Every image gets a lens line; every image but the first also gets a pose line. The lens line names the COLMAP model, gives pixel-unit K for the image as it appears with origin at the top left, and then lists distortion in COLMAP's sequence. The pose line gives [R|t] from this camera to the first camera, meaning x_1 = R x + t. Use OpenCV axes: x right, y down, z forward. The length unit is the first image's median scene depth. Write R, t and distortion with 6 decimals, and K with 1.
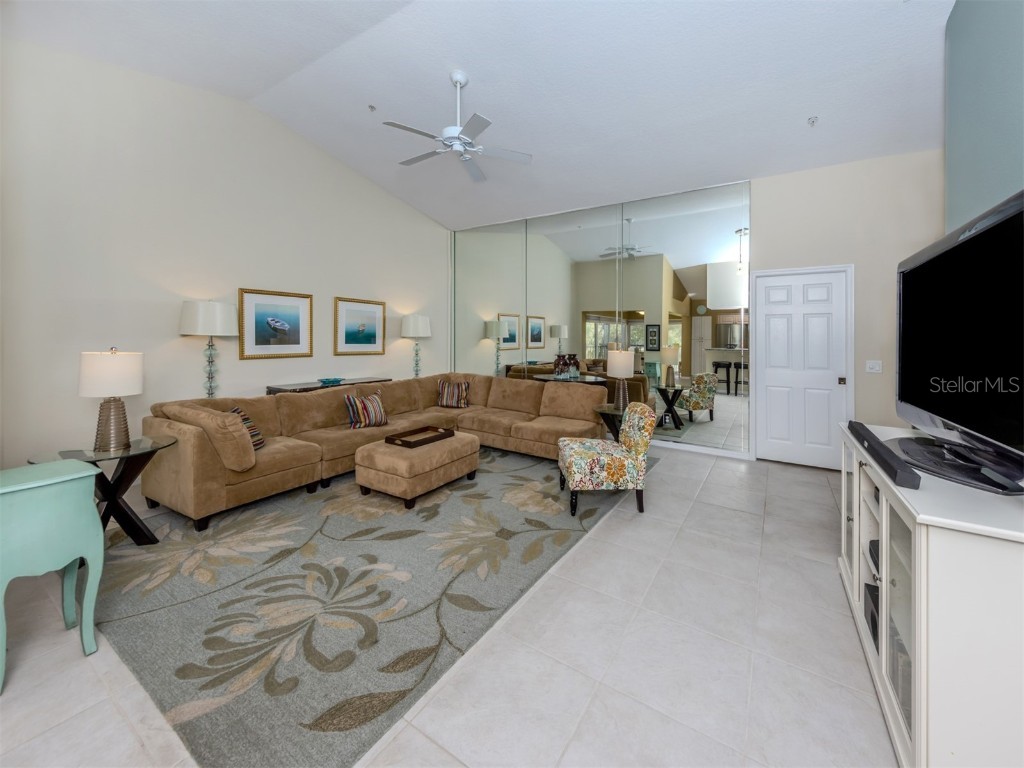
lens RADIAL K [[383.8, 0, 544.9], [0, 383.8, 348.0], [0, 0, 1]] dist [0.000290, -0.000036]
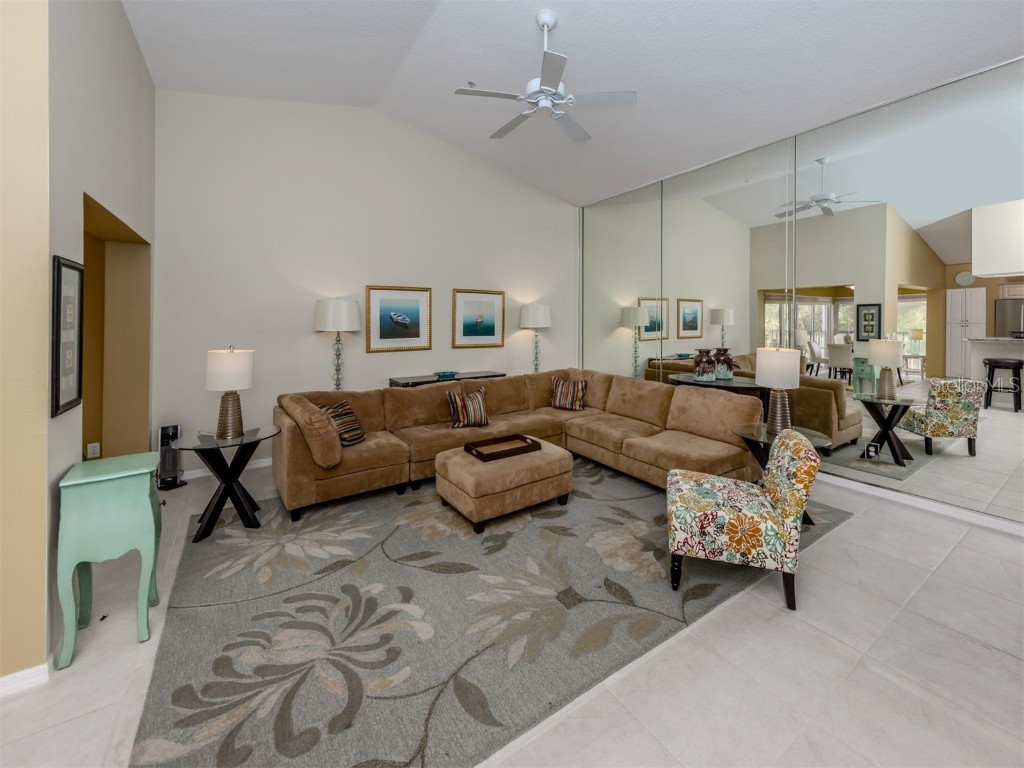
lens RADIAL K [[412.8, 0, 543.4], [0, 412.8, 333.7], [0, 0, 1]] dist [0.004426, -0.000262]
pose [[0.913130, -0.003918, -0.407651, 0.130379], [0.003651, 0.999992, -0.001434, -0.021475], [0.407653, -0.000179, 0.913137, 0.174472]]
